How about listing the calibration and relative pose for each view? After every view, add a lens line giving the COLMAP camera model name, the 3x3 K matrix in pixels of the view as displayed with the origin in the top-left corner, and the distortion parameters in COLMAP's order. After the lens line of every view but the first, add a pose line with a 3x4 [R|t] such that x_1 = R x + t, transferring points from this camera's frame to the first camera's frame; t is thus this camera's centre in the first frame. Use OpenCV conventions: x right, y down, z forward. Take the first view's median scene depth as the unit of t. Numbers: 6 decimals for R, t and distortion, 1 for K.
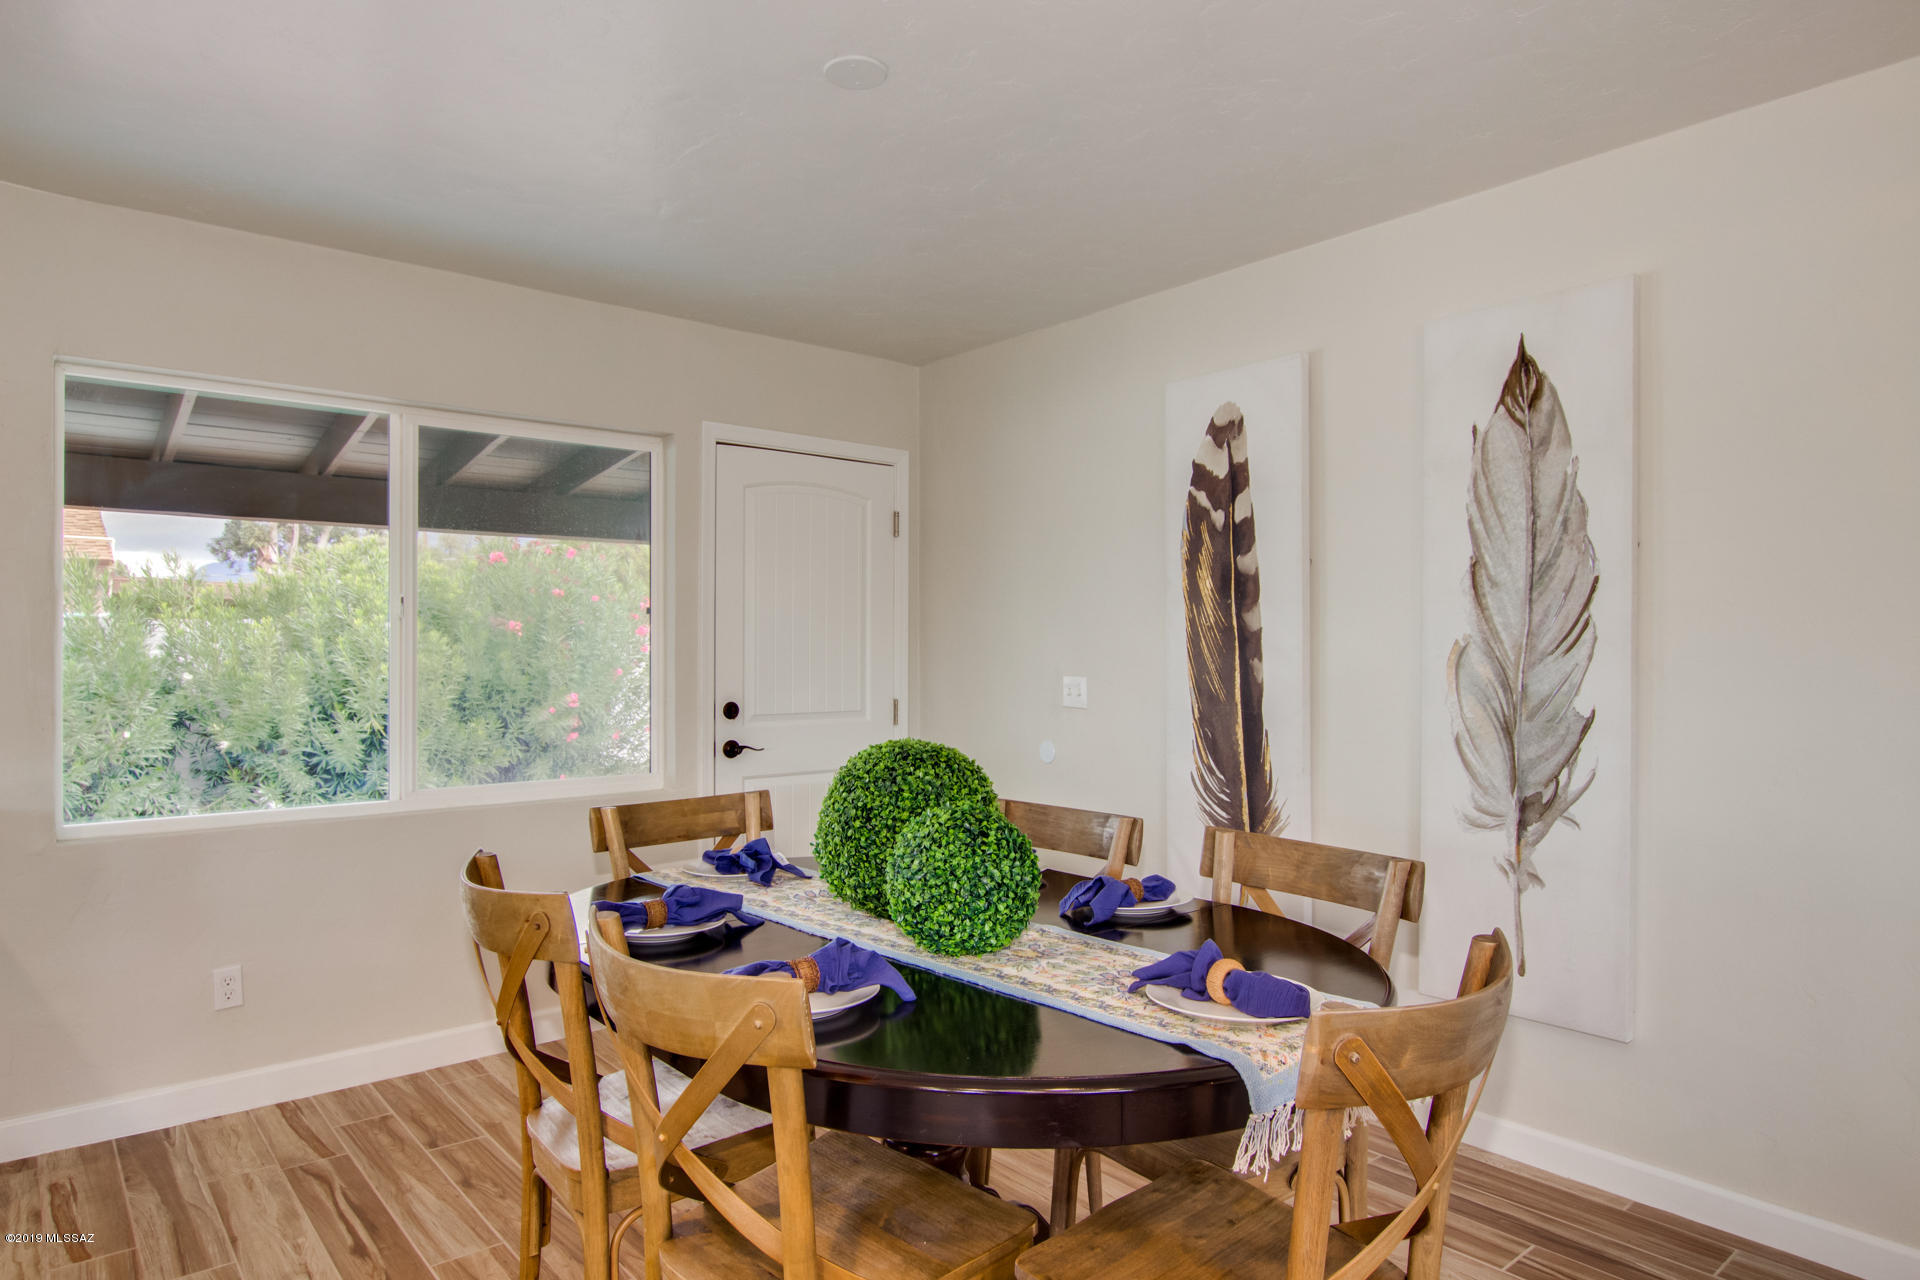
lens RADIAL K [[1125.7, 0, 955.9], [0, 1125.7, 645.2], [0, 0, 1]] dist [-0.025667, -0.000207]
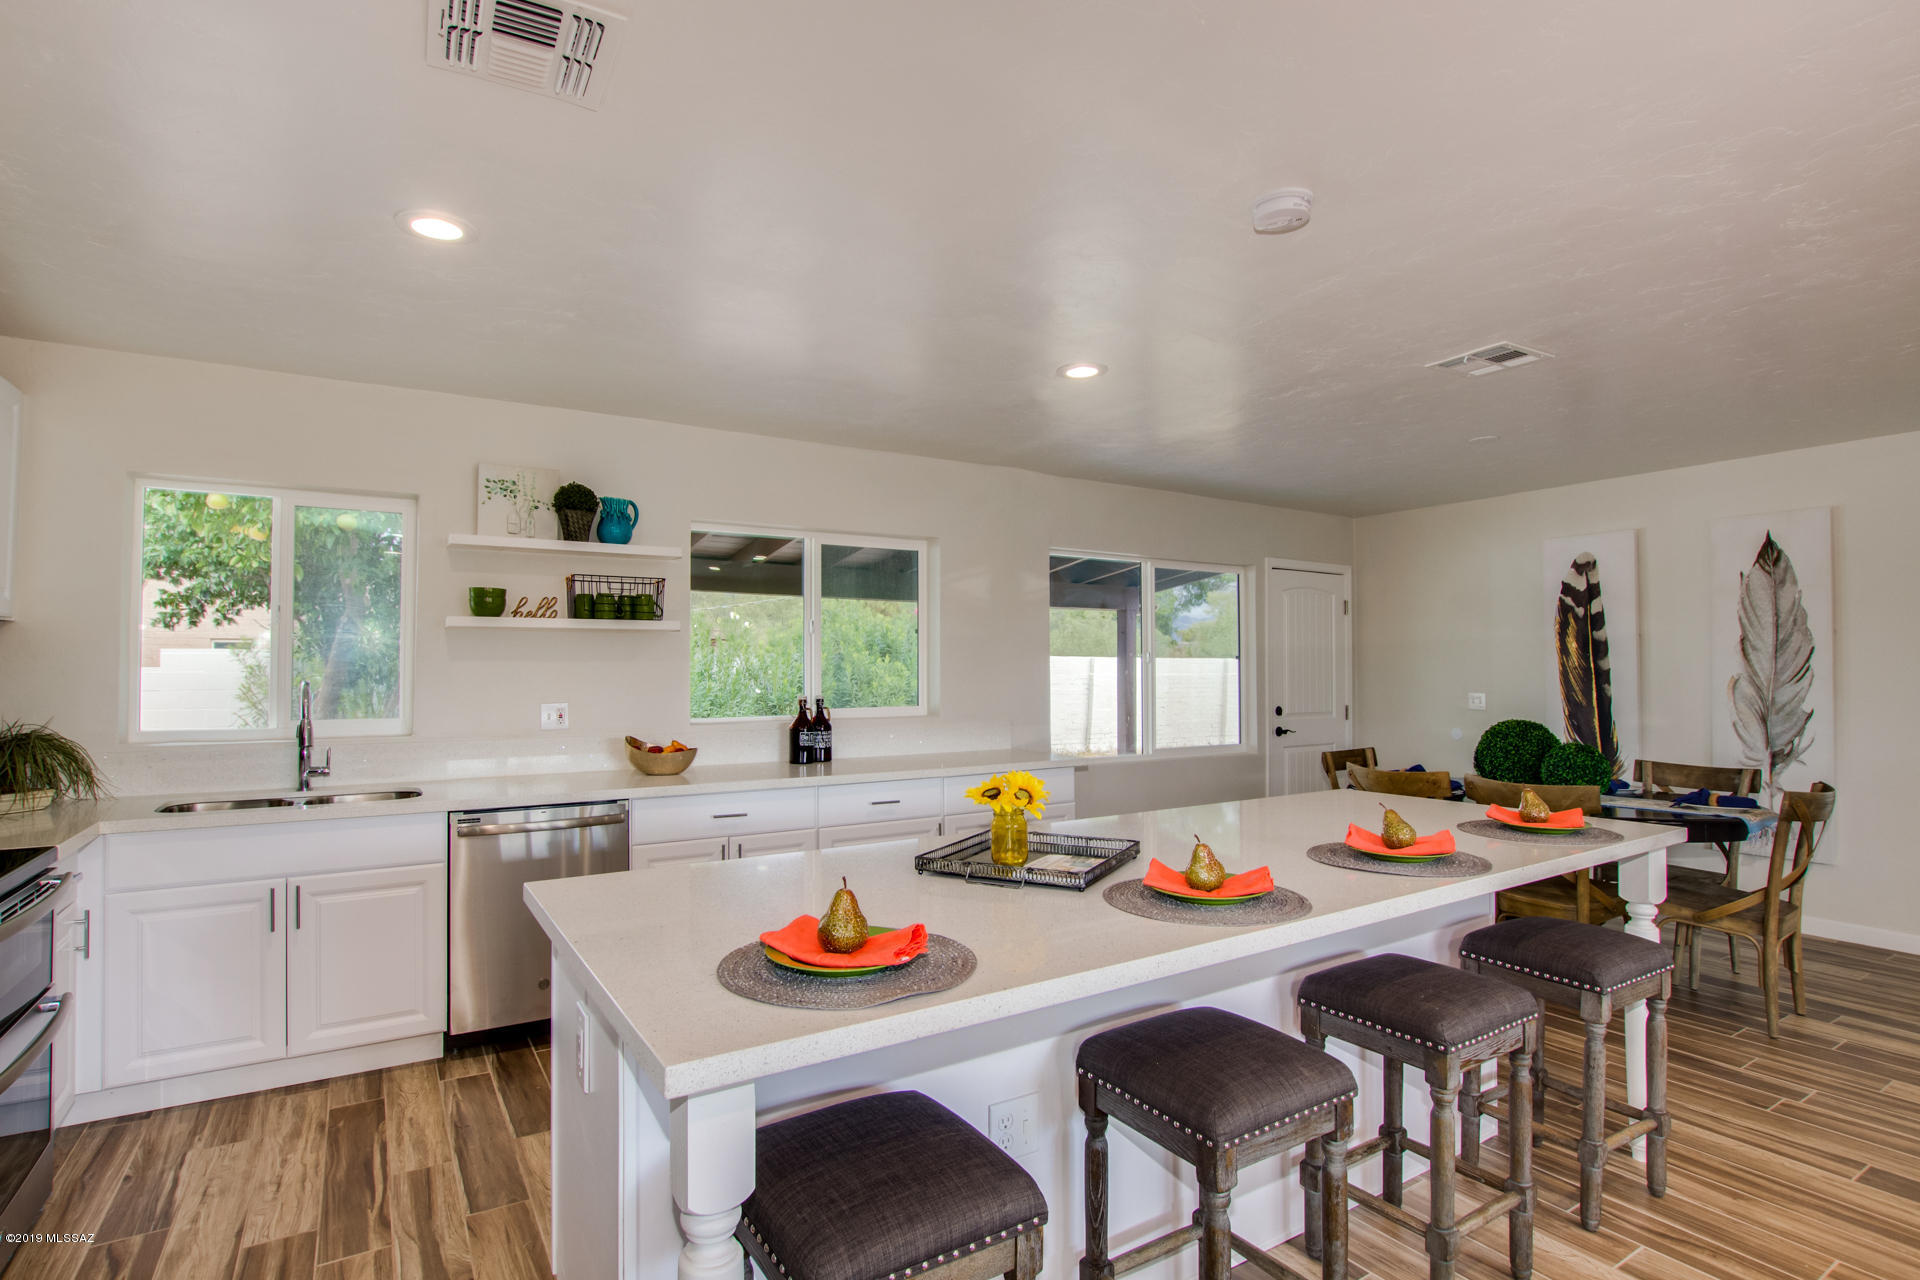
lens RADIAL K [[943.2, 0, 949.7], [0, 943.2, 641.9], [0, 0, 1]] dist [-0.027226, 0.000468]
pose [[0.989577, -0.005049, -0.143914, -0.630336], [0.001488, 0.999690, -0.024839, -0.022922], [0.143995, 0.024366, 0.989278, -0.766582]]
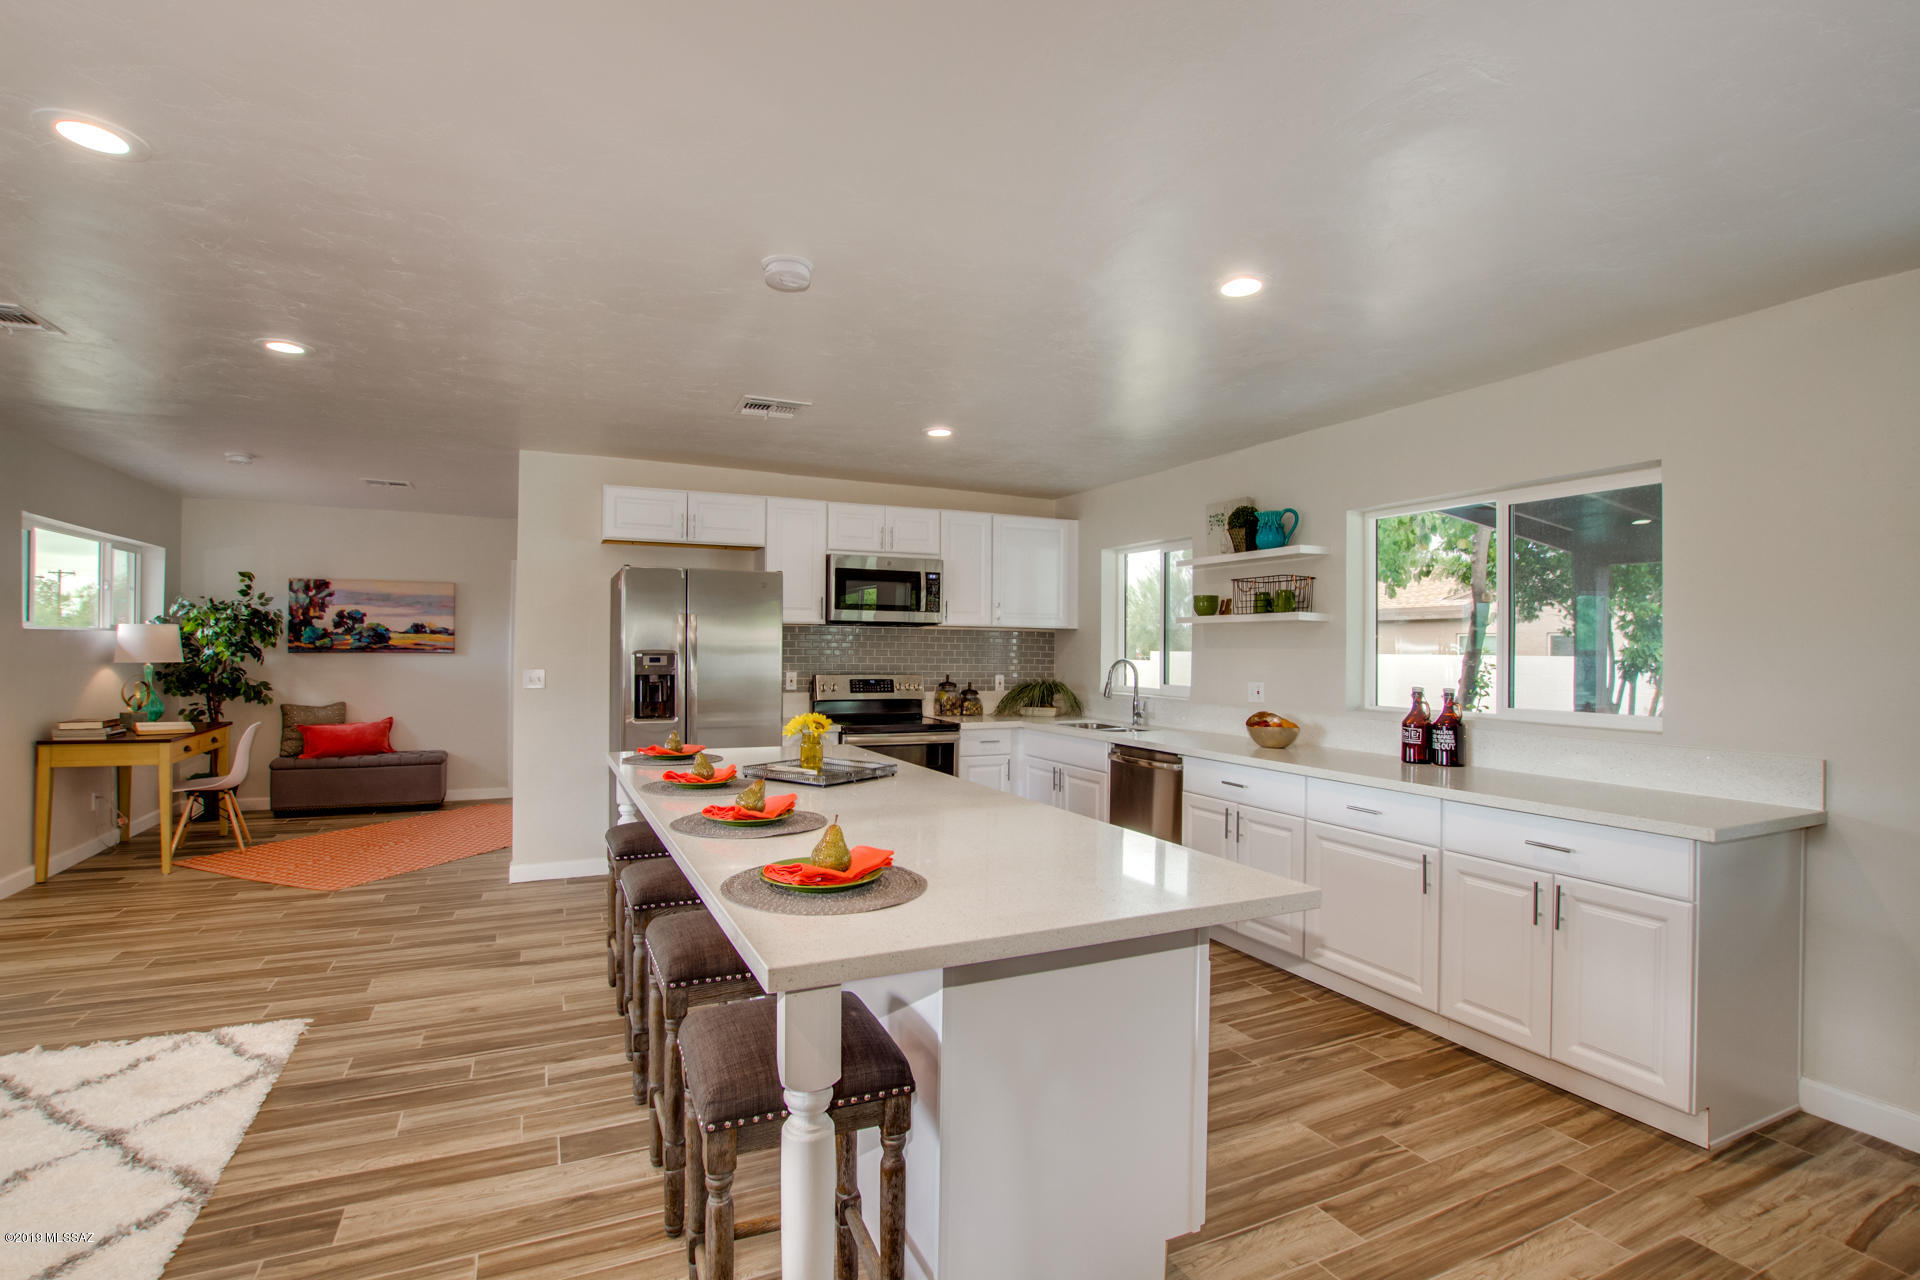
lens RADIAL K [[894.1, 0, 960.0], [0, 894.1, 640.0], [0, 0, 1]] dist [-0.034068, 0.006270]
pose [[-0.252514, -0.011048, -0.967530, 0.188938], [-0.009497, 0.999915, -0.008940, -0.024972], [0.967547, 0.006932, -0.252597, 0.234009]]
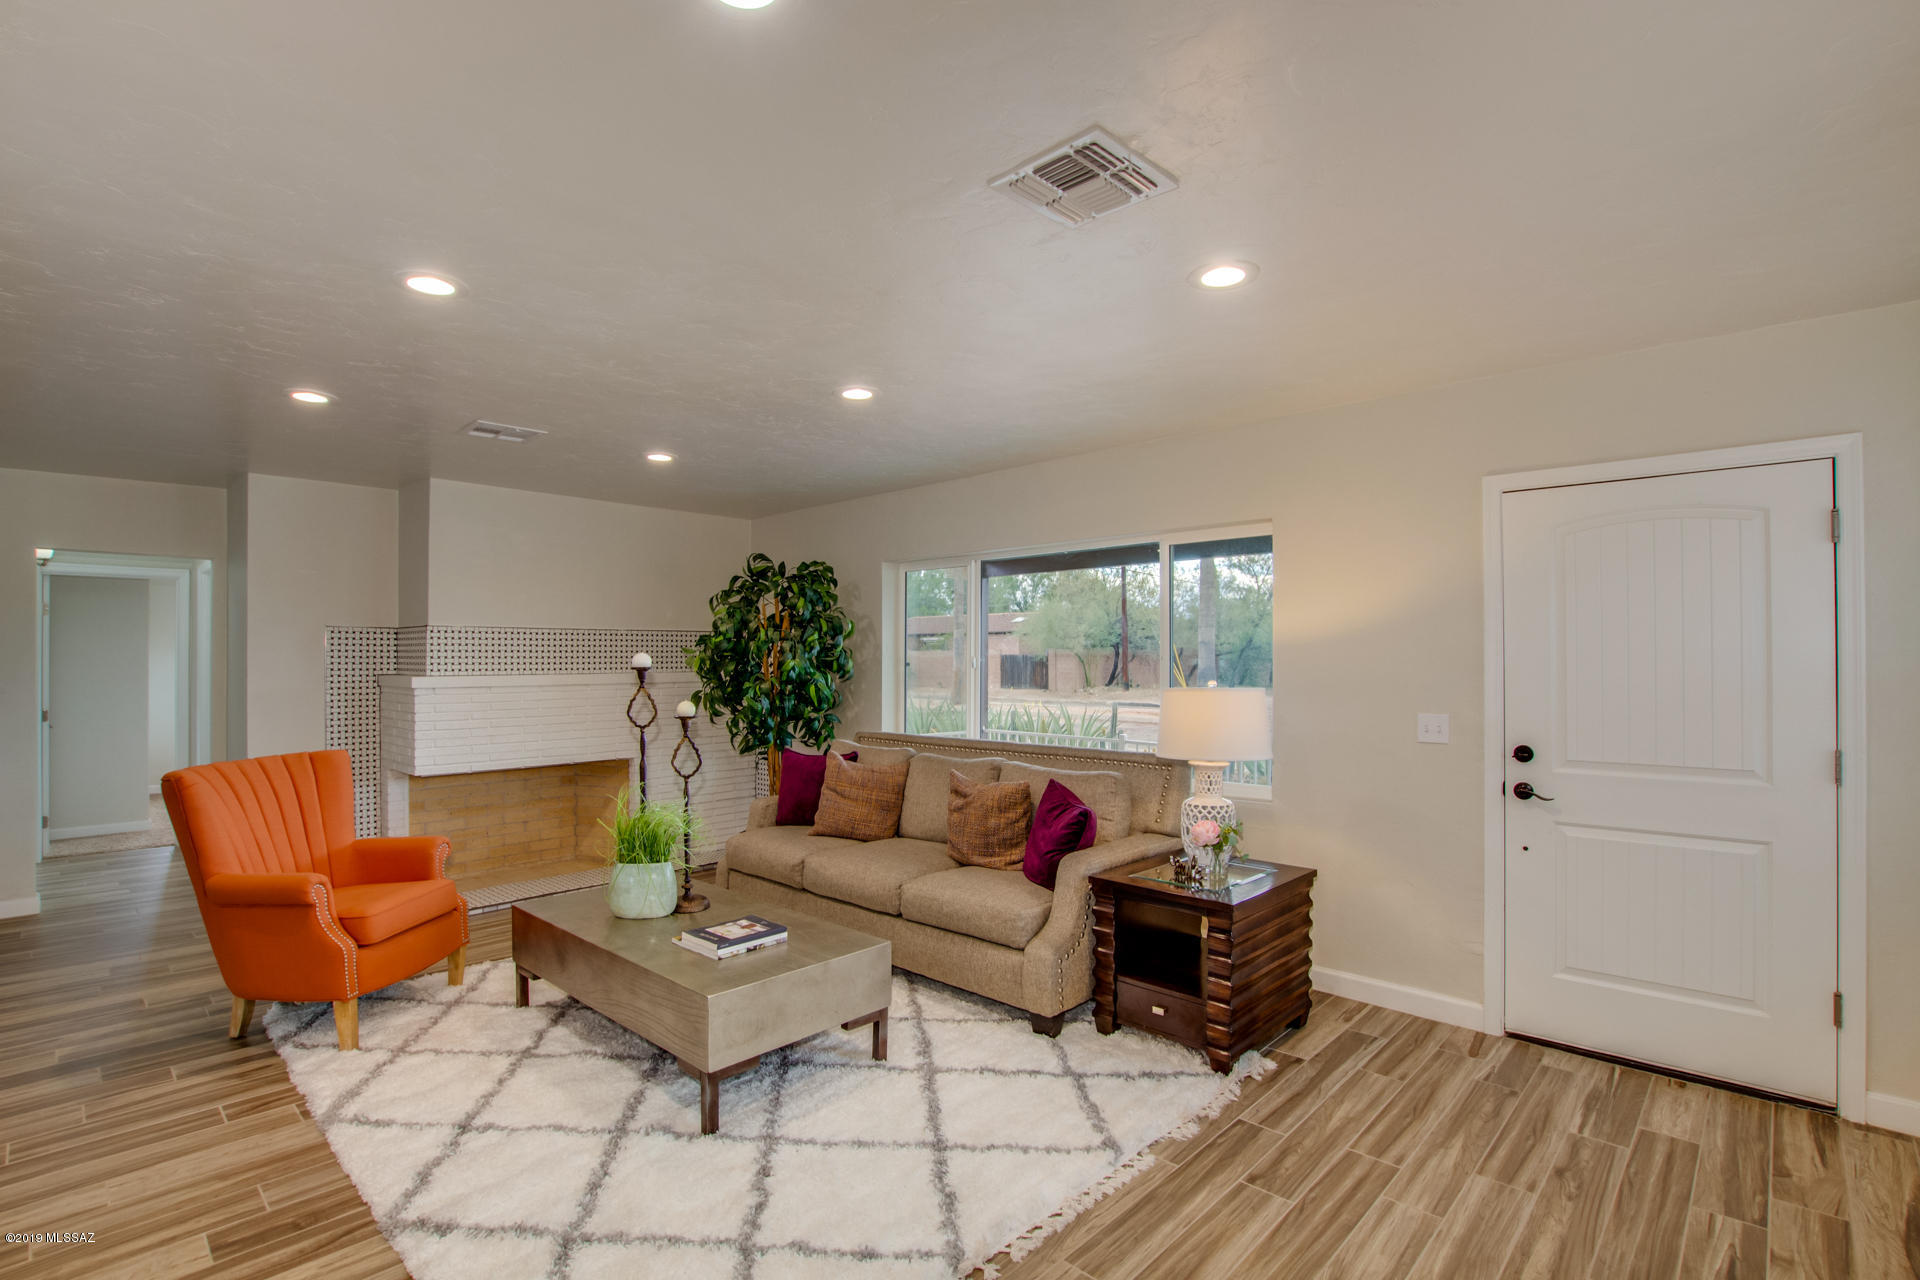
lens RADIAL K [[900.6, 0, 960.0], [0, 900.6, 640.0], [0, 0, 1]] dist [-0.029751, 0.000609]
pose [[-0.115909, 0.021366, 0.993030, -0.974027], [-0.000038, 0.999769, -0.021516, -0.037939], [-0.993260, -0.002531, -0.115881, -0.788584]]
